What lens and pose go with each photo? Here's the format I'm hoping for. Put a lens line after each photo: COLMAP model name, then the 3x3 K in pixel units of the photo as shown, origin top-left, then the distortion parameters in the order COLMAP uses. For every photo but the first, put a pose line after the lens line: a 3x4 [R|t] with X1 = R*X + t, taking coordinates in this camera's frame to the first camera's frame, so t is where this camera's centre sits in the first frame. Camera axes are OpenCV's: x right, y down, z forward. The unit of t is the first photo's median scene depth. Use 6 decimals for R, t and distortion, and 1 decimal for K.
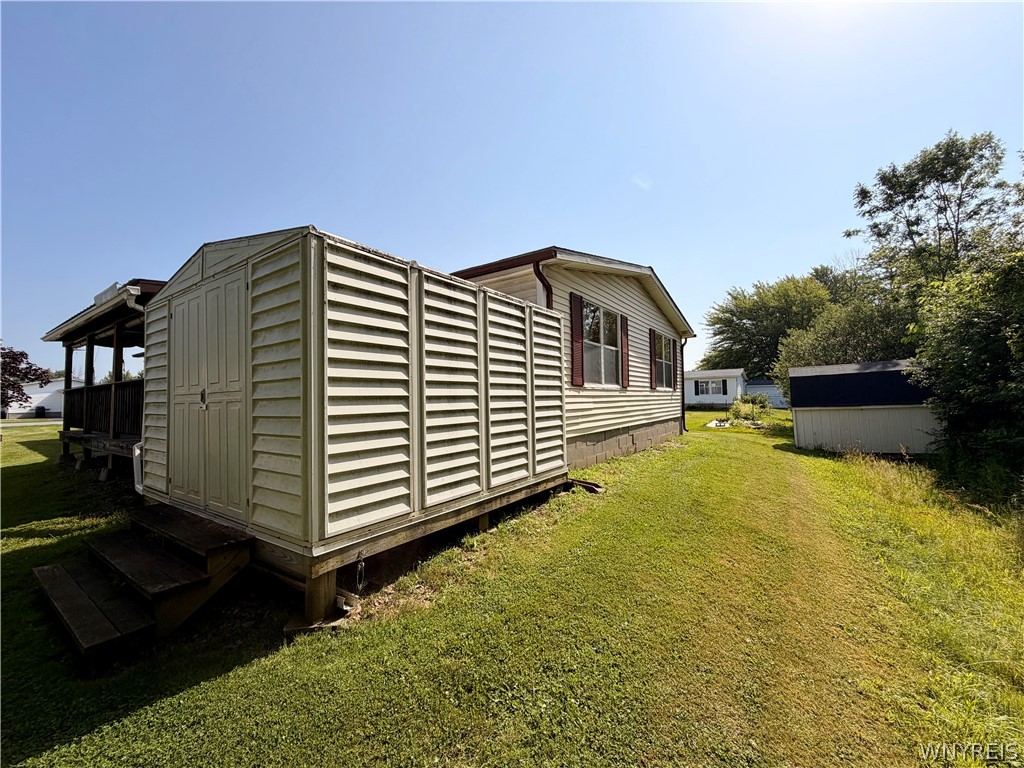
lens RADIAL K [[408.4, 0, 507.7], [0, 408.4, 384.5], [0, 0, 1]] dist [0.000137, -0.000140]
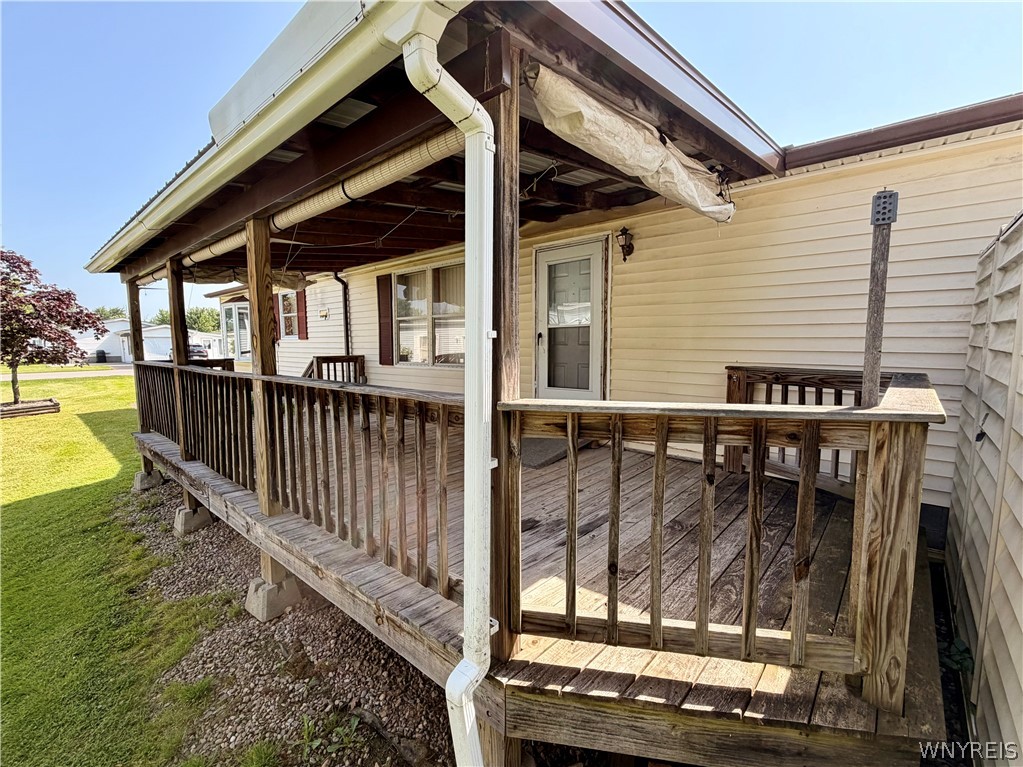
lens RADIAL K [[447.5, 0, 511.5], [0, 447.5, 383.5], [0, 0, 1]] dist [-0.001978, -0.000341]
pose [[0.993812, 0.021767, -0.108923, -0.528511], [-0.007633, 0.991676, 0.128531, -0.041275], [0.110815, -0.126904, 0.985706, 0.474121]]
